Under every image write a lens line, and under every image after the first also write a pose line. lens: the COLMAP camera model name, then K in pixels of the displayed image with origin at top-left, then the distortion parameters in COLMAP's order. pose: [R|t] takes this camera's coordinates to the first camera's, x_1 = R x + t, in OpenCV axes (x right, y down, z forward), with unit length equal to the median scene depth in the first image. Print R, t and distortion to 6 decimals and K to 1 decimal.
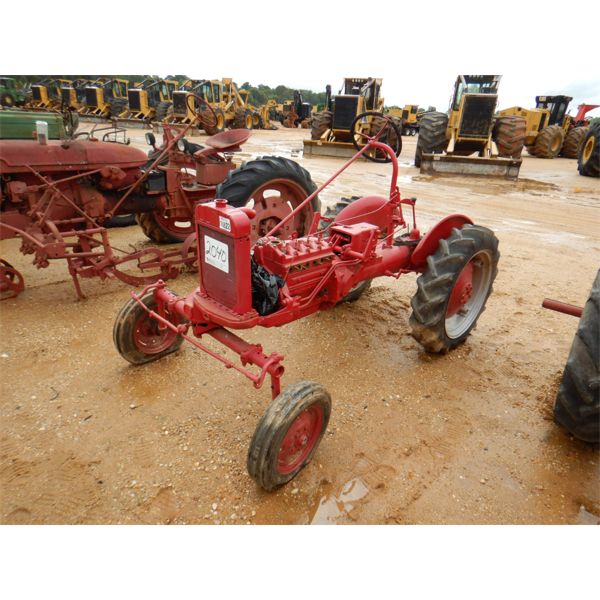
lens RADIAL K [[446.1, 0, 302.7], [0, 446.1, 306.4], [0, 0, 1]] dist [0.033986, -0.024242]
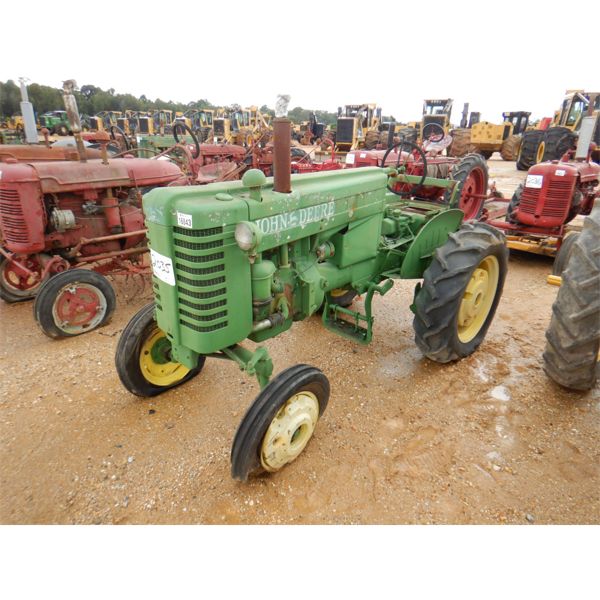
lens RADIAL K [[446.1, 0, 298.2], [0, 446.1, 297.7], [0, 0, 1]] dist [0.033986, -0.024242]
pose [[0.998539, -0.013864, -0.052218, 0.012510], [0.011028, 0.998469, -0.054207, 0.111472], [0.052890, 0.053552, 0.997163, -0.254693]]
